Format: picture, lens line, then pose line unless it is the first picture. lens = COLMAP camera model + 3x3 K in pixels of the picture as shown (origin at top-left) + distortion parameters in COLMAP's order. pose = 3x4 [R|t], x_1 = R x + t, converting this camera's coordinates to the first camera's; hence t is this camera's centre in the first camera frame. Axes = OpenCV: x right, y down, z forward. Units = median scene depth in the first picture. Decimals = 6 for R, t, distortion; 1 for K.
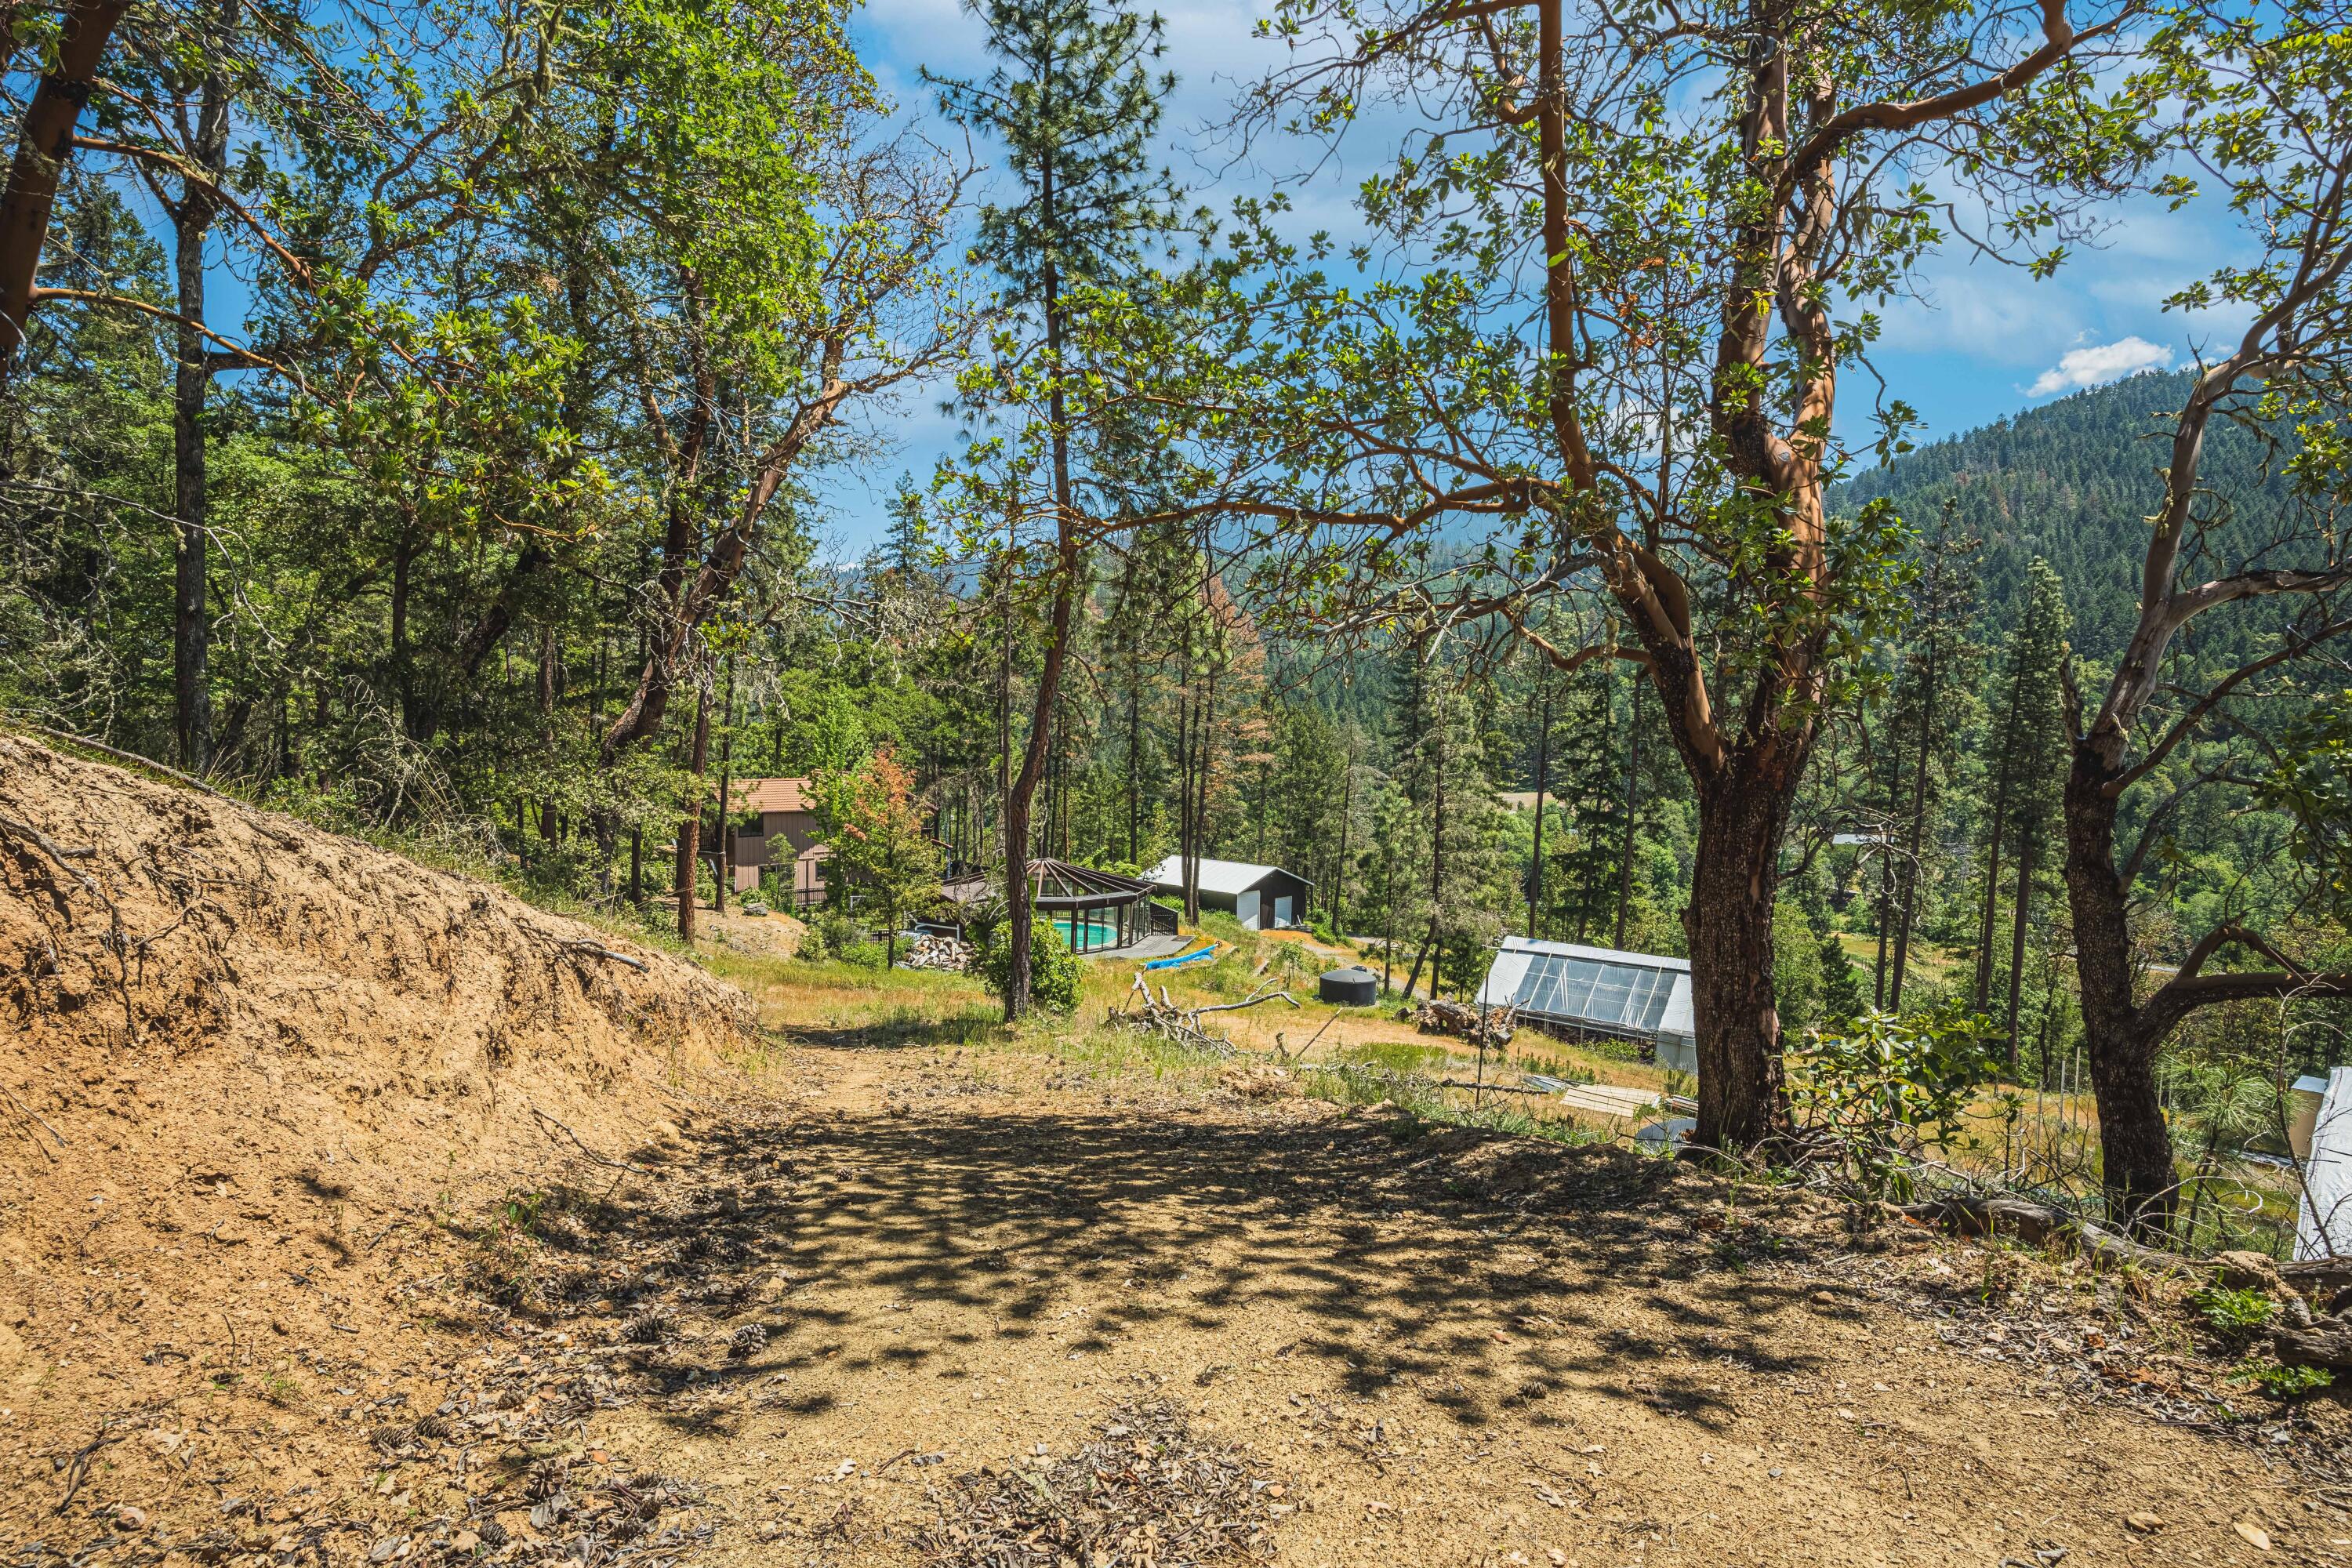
lens RADIAL K [[1143.6, 0, 1176.0], [0, 1143.6, 784.0], [0, 0, 1]] dist [-0.080032, 0.035856]
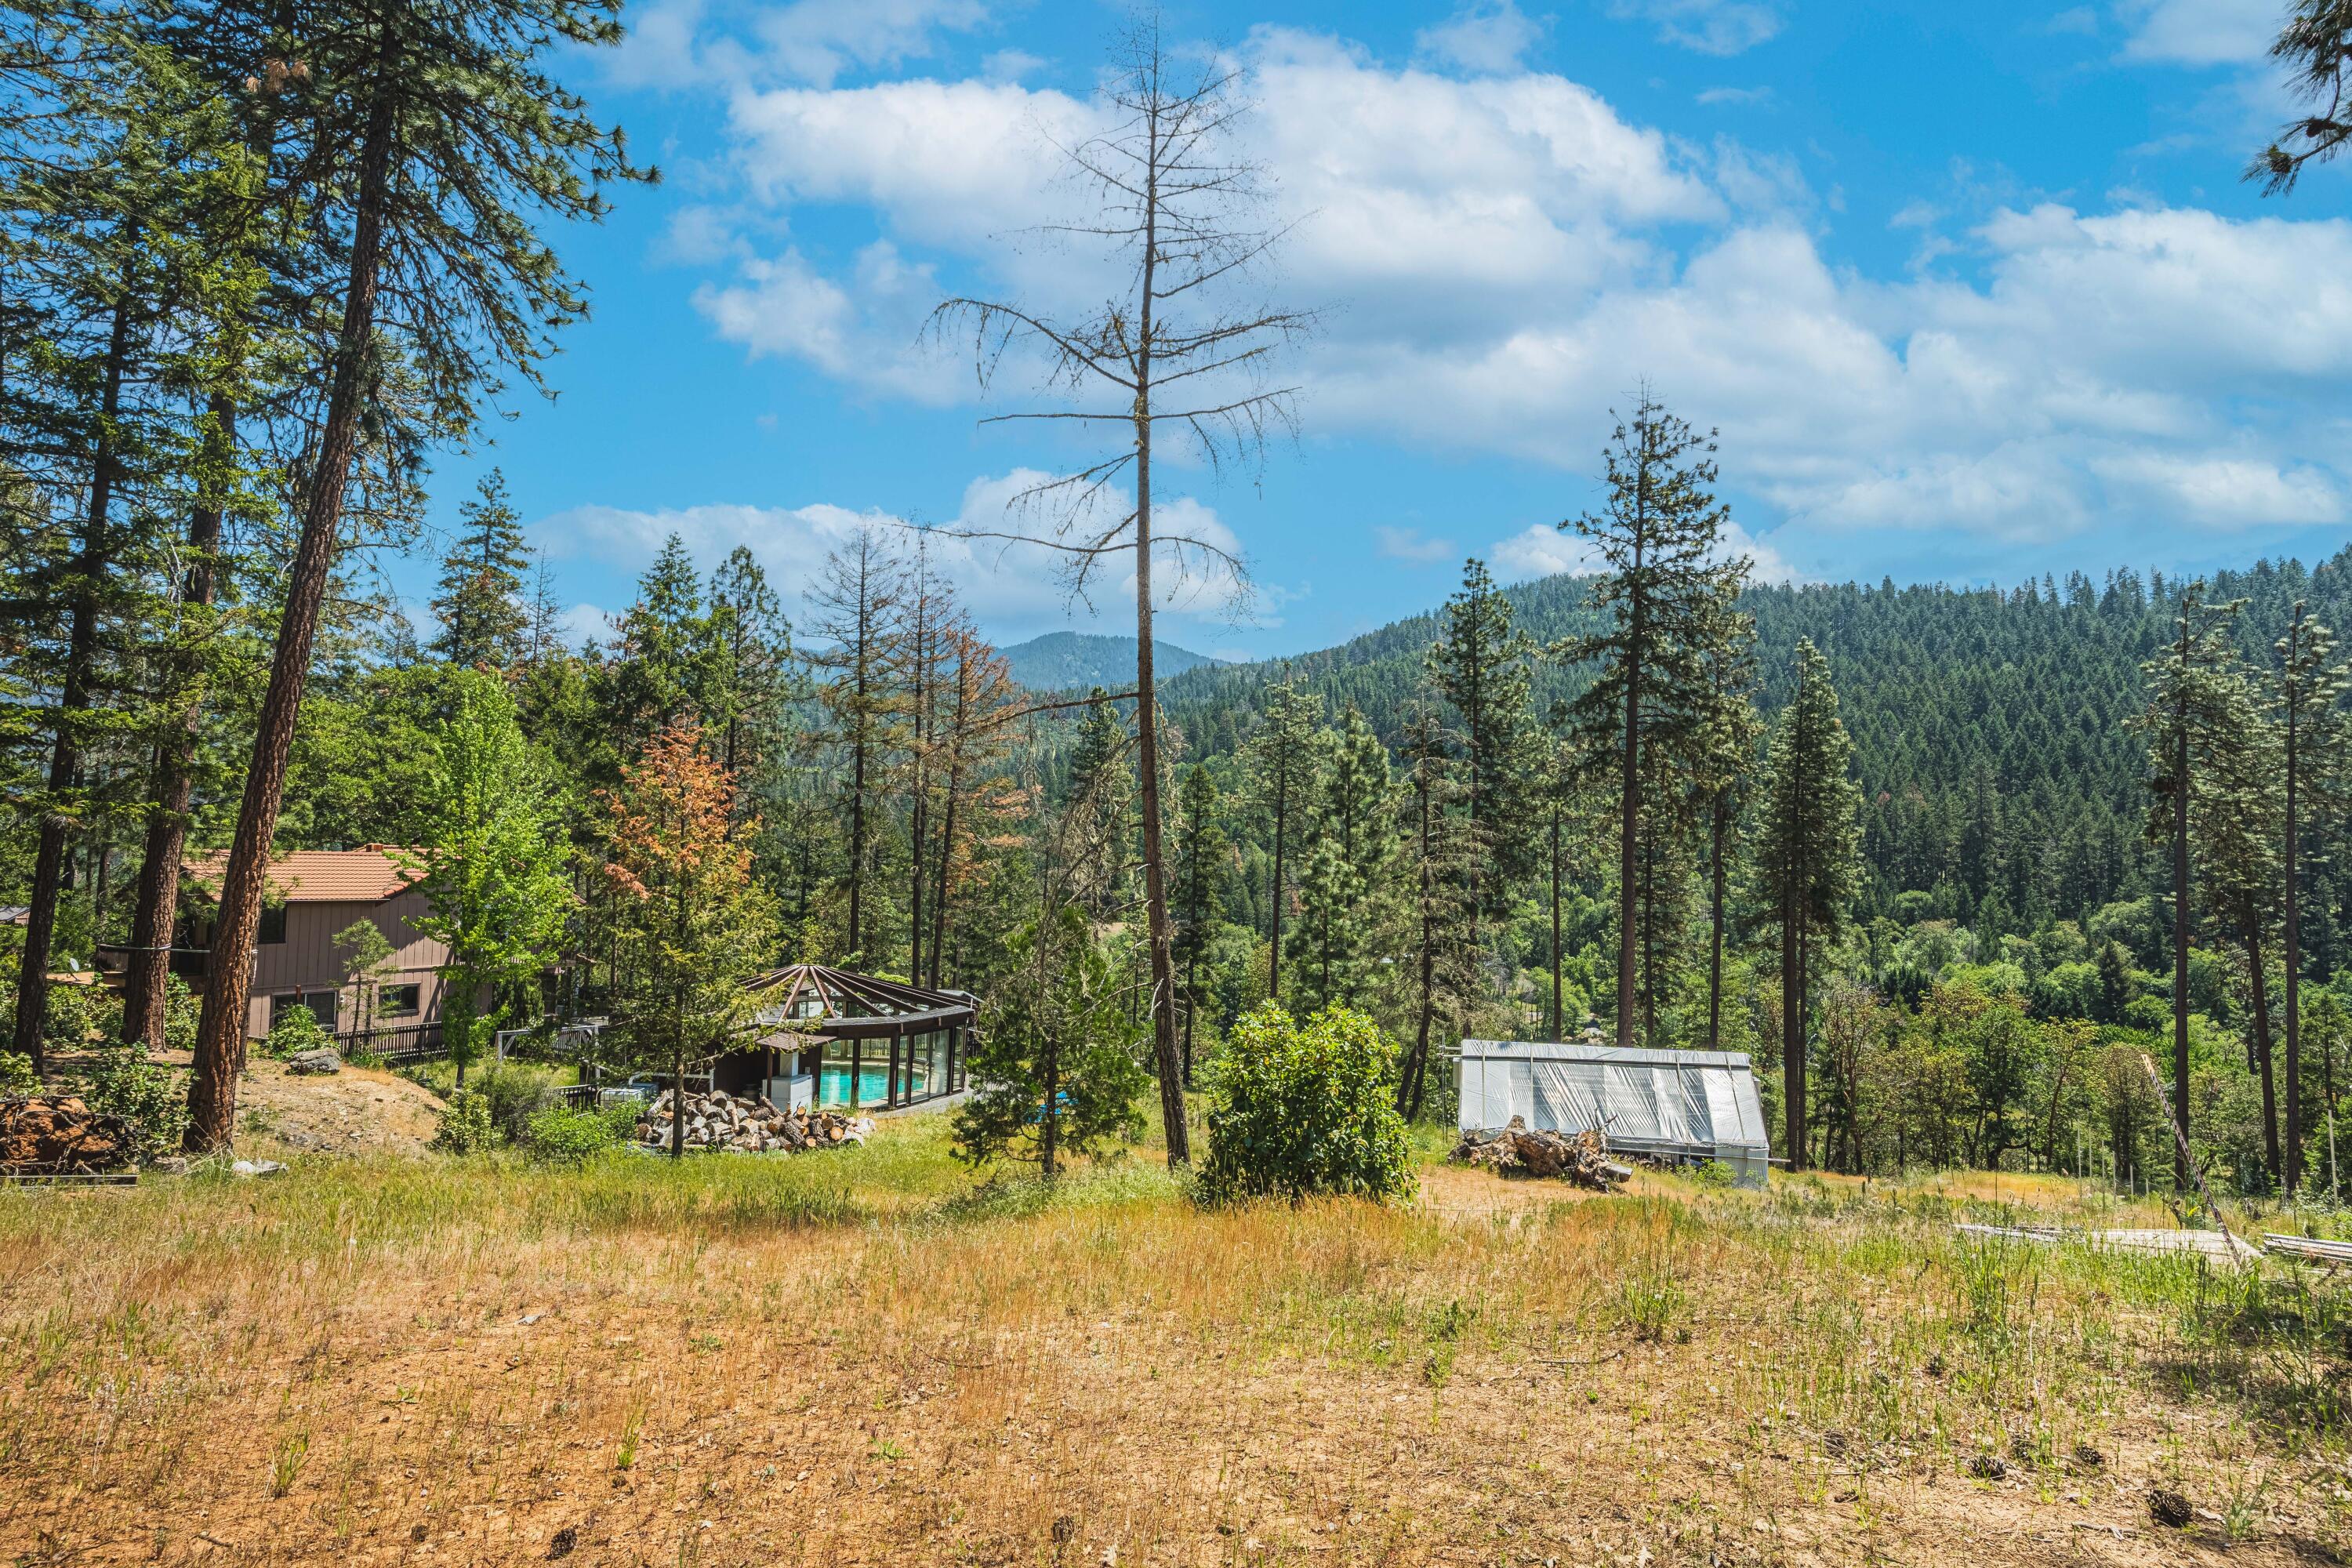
lens RADIAL K [[1143.6, 0, 1176.0], [0, 1143.6, 784.0], [0, 0, 1]] dist [-0.080032, 0.035856]
pose [[0.922281, 0.029193, 0.385416, -0.192336], [0.016250, 0.993333, -0.114126, 0.044506], [-0.386178, 0.111520, 0.915658, 0.338429]]
